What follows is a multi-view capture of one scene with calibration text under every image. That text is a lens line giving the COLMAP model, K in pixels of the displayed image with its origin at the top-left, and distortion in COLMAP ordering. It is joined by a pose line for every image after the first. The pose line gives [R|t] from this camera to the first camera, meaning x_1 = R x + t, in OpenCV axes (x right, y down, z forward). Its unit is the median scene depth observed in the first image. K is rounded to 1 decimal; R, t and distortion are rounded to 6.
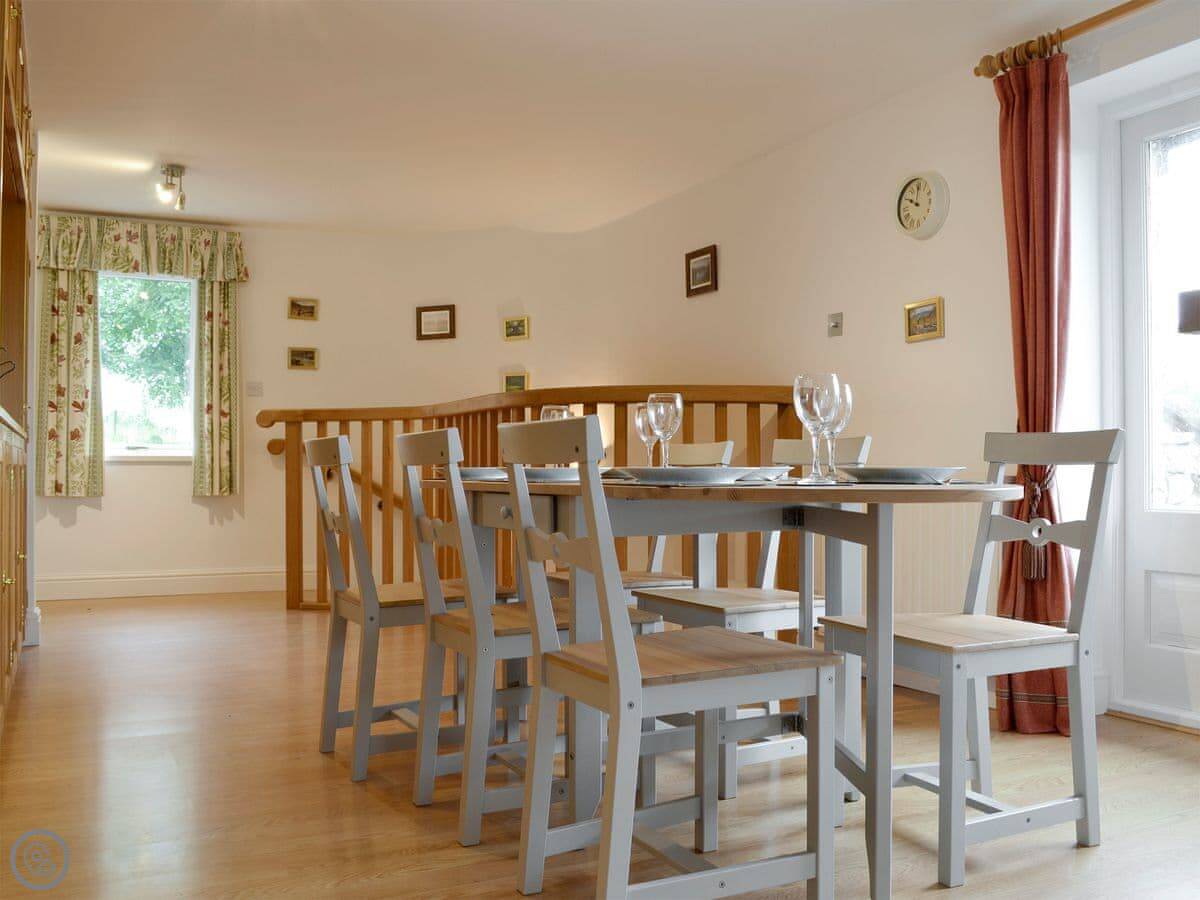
lens RADIAL K [[1080.1, 0, 599.0], [0, 1080.1, 472.9], [0, 0, 1]] dist [-0.009635, 0.012757]
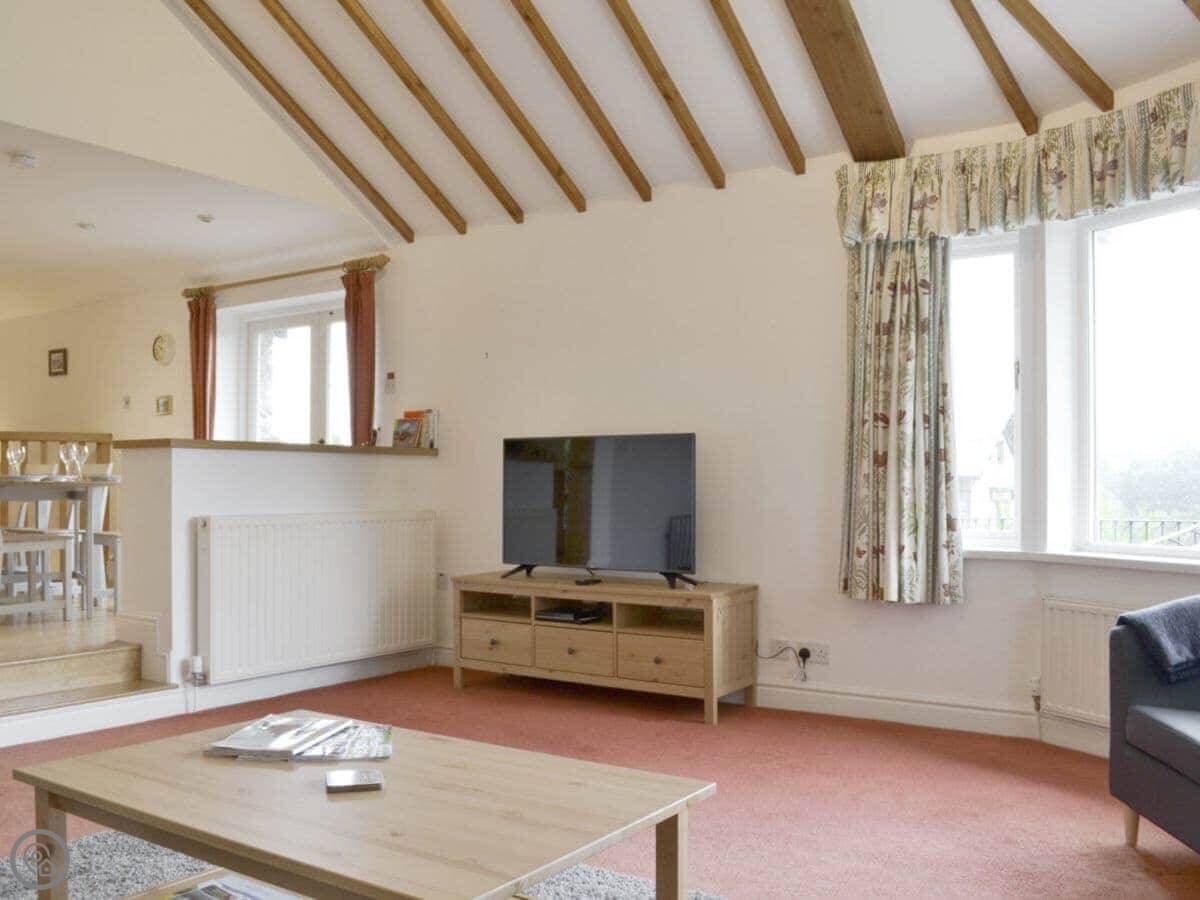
lens RADIAL K [[1080.1, 0, 599.0], [0, 1080.1, 472.9], [0, 0, 1]] dist [-0.009635, 0.012757]
pose [[0.875062, 0.007360, 0.483955, 0.025679], [0.004818, 0.999702, -0.023914, 0.047692], [-0.483987, 0.023258, 0.874766, -1.247710]]
